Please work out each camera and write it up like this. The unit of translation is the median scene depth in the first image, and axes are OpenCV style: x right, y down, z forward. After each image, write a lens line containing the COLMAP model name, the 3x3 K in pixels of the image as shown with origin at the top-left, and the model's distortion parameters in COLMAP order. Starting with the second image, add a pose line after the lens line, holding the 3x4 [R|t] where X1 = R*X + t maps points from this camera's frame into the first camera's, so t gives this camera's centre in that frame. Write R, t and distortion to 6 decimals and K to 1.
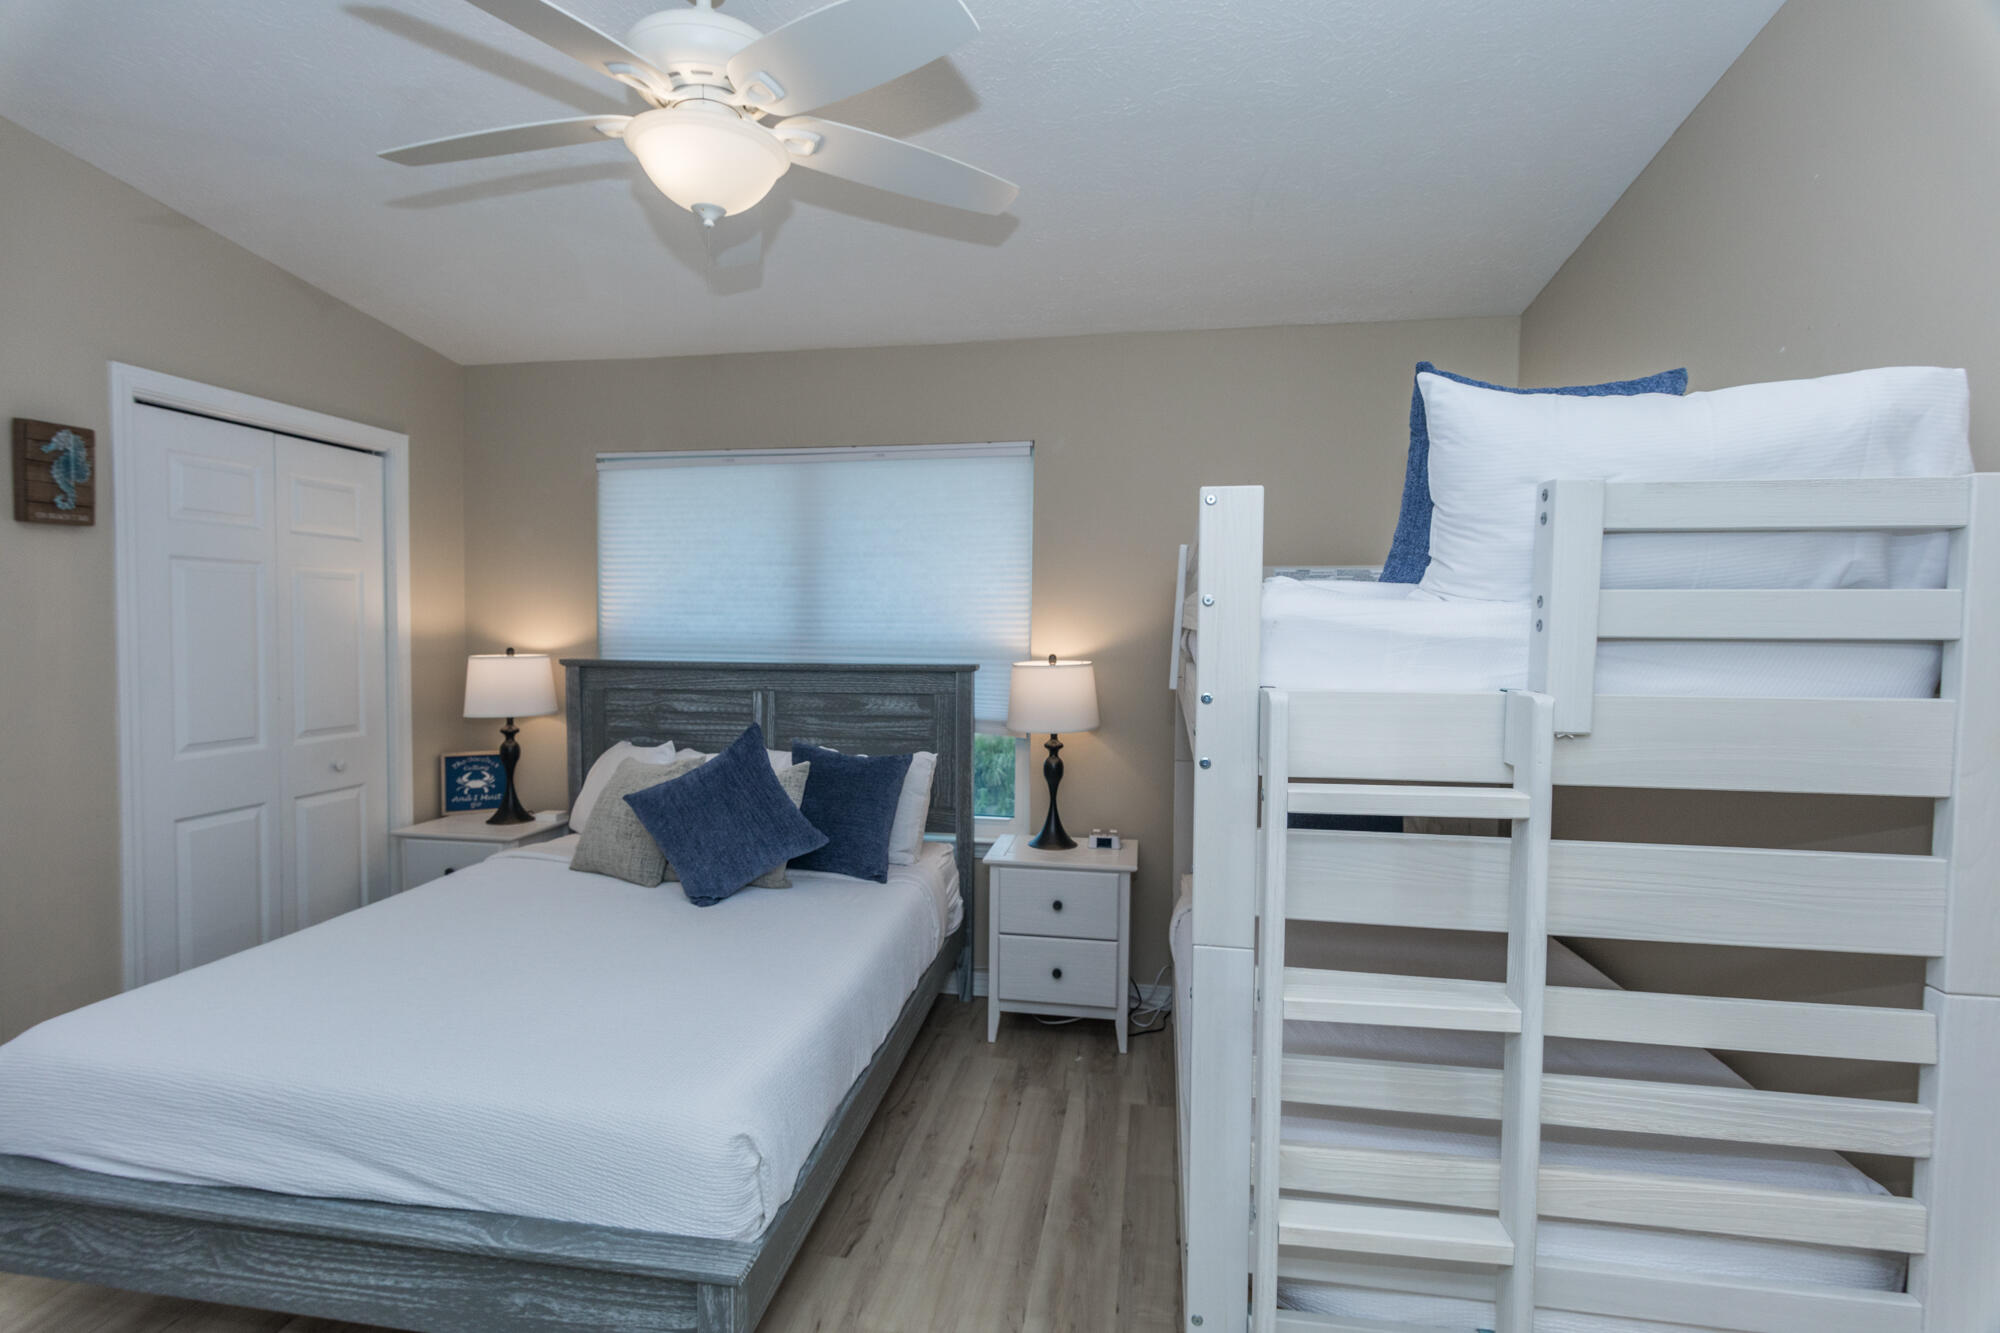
lens RADIAL K [[958.3, 0, 993.3], [0, 958.3, 669.5], [0, 0, 1]] dist [0.002283, 0.000273]
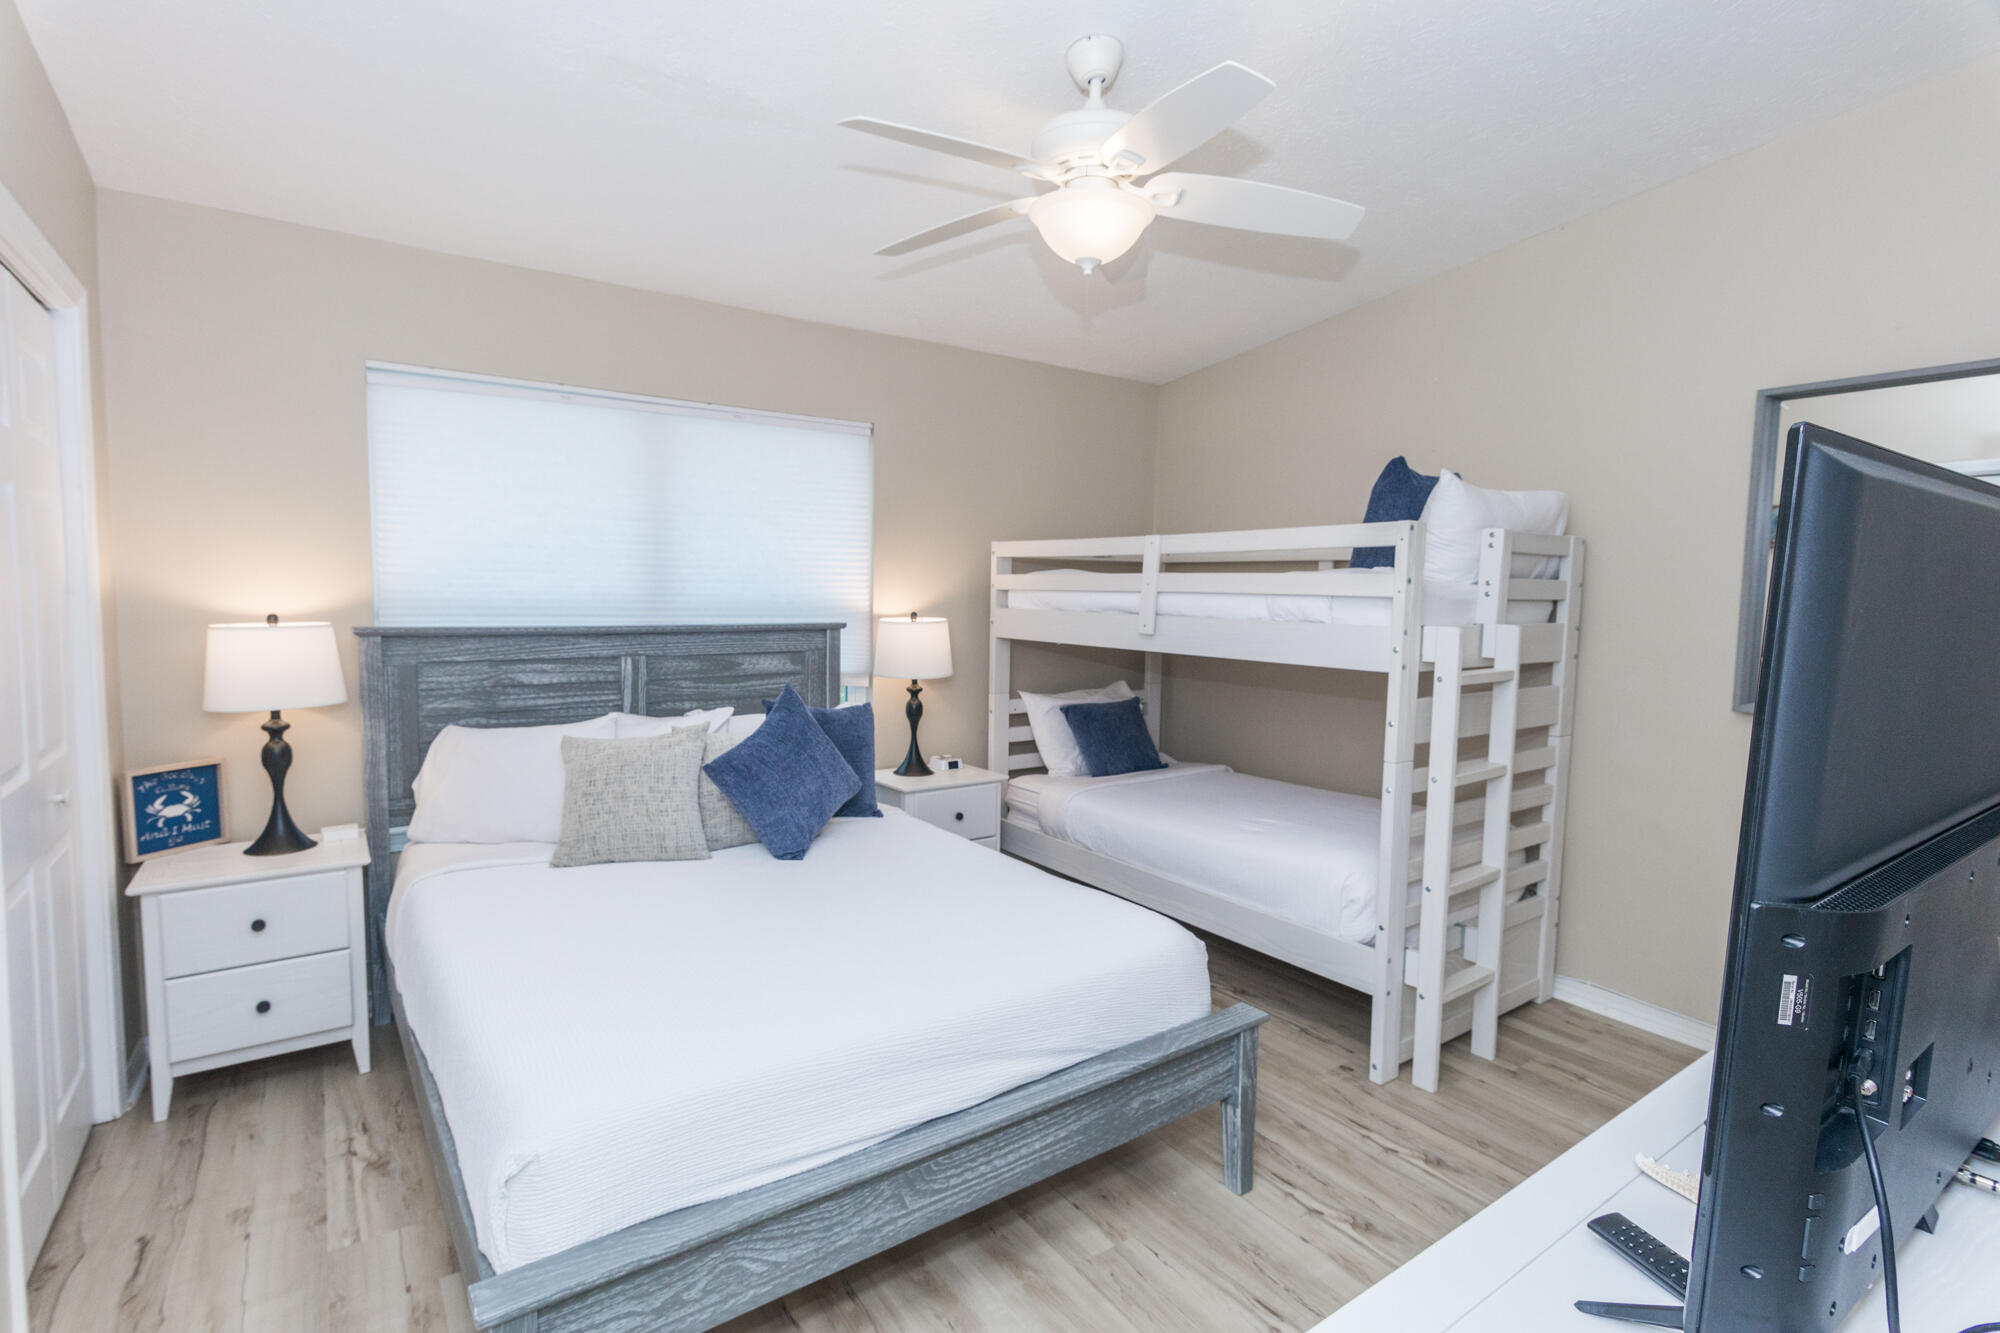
lens RADIAL K [[963.9, 0, 995.9], [0, 963.9, 668.8], [0, 0, 1]] dist [0.003677, -0.000115]
pose [[0.698025, -0.056450, 0.713845, -0.677466], [0.022010, 0.998108, 0.057407, -0.011528], [-0.715735, -0.024360, 0.697947, 0.095942]]
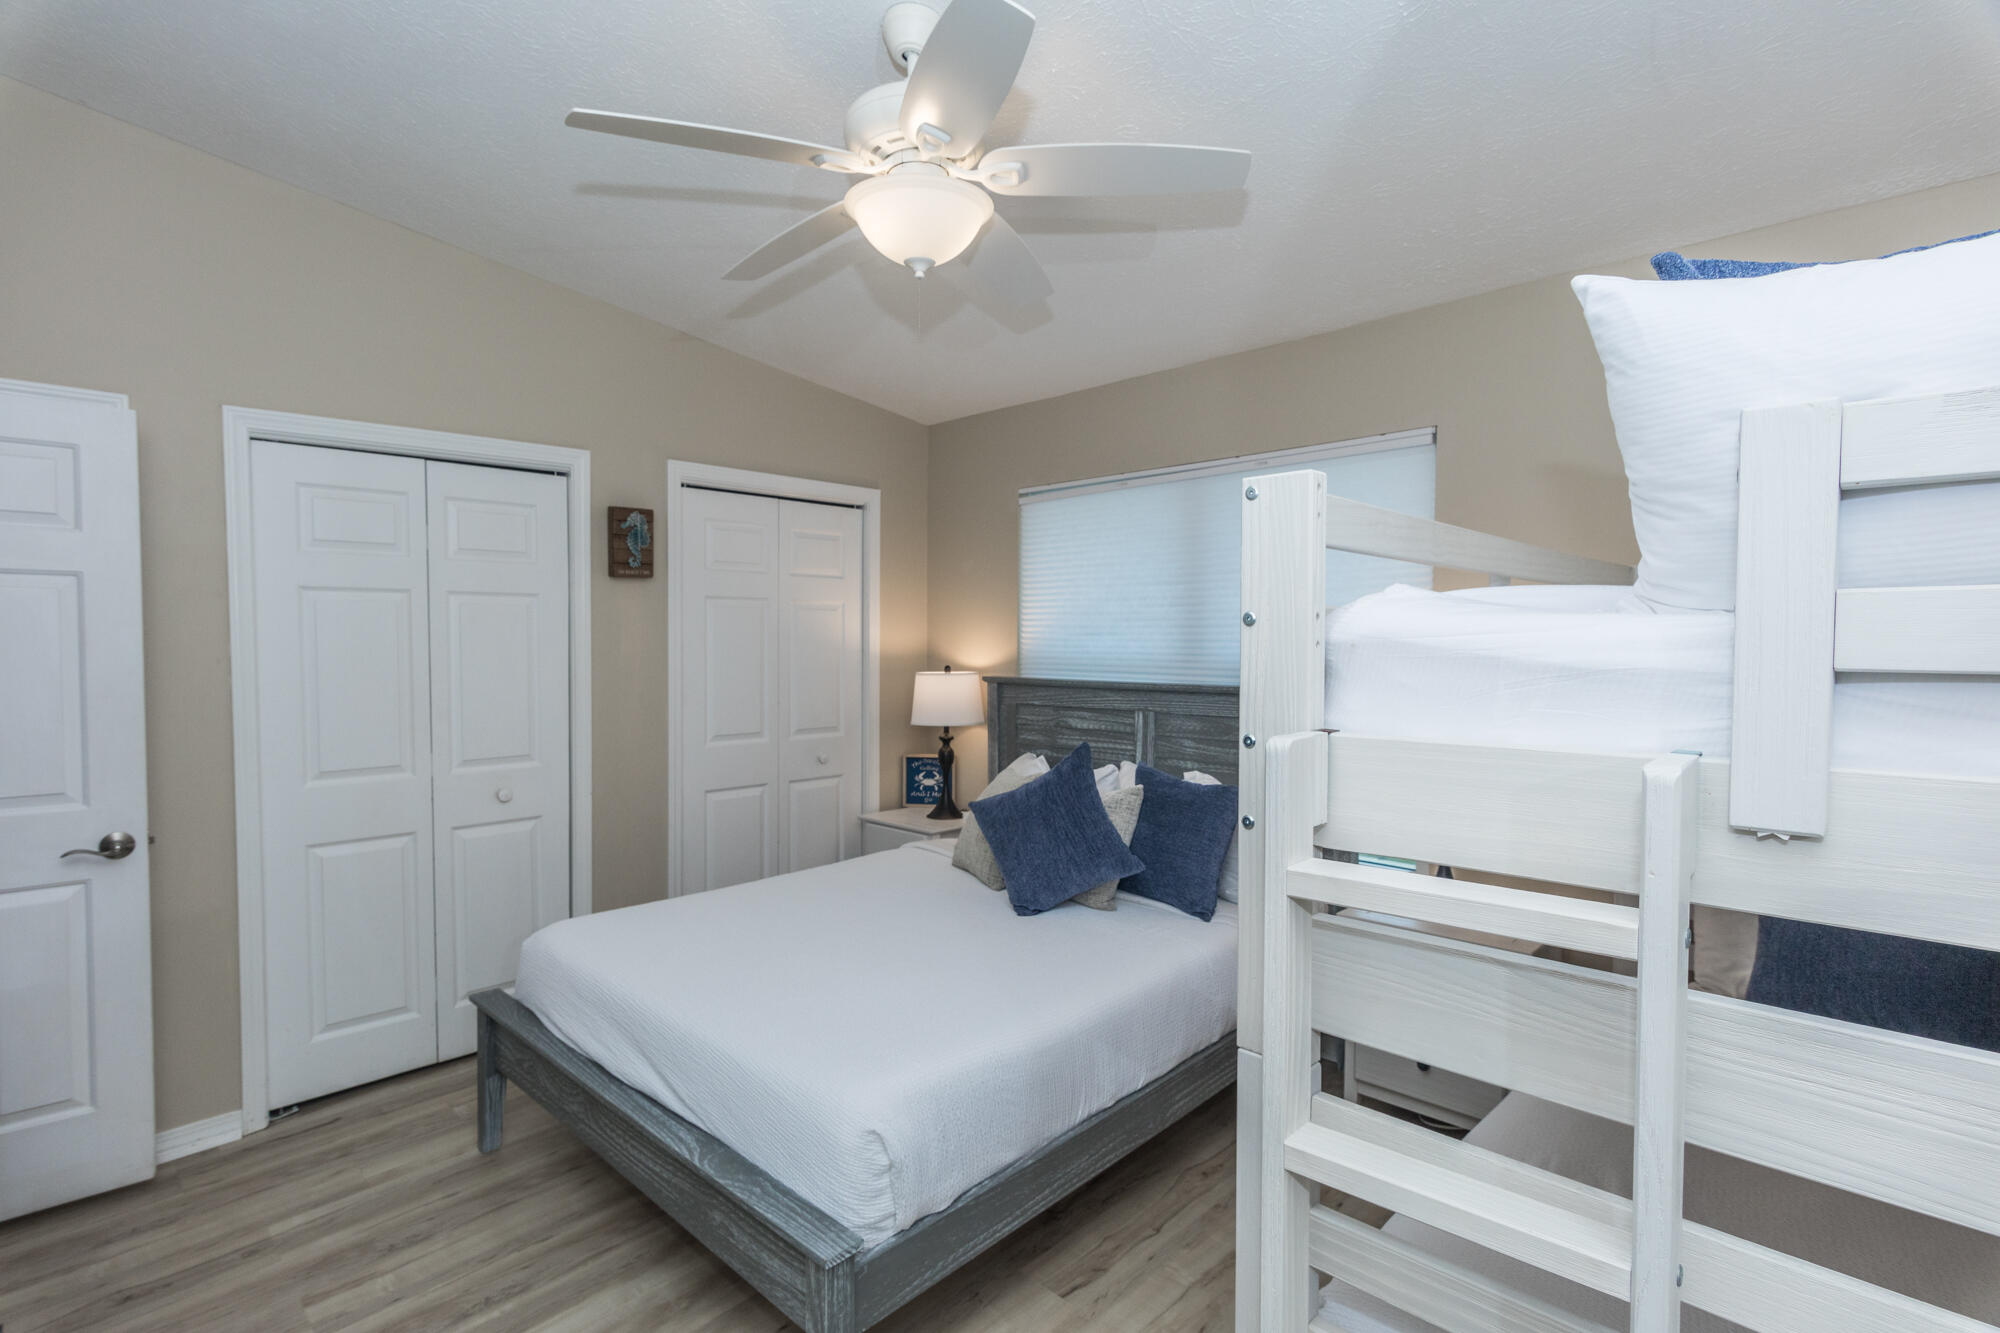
lens RADIAL K [[958.3, 0, 993.3], [0, 958.3, 669.5], [0, 0, 1]] dist [0.002283, 0.000273]
pose [[0.826837, 0.011362, -0.562326, 0.195820], [-0.021682, 0.999697, -0.011681, -0.006120], [0.562023, 0.021851, 0.826833, 0.085566]]
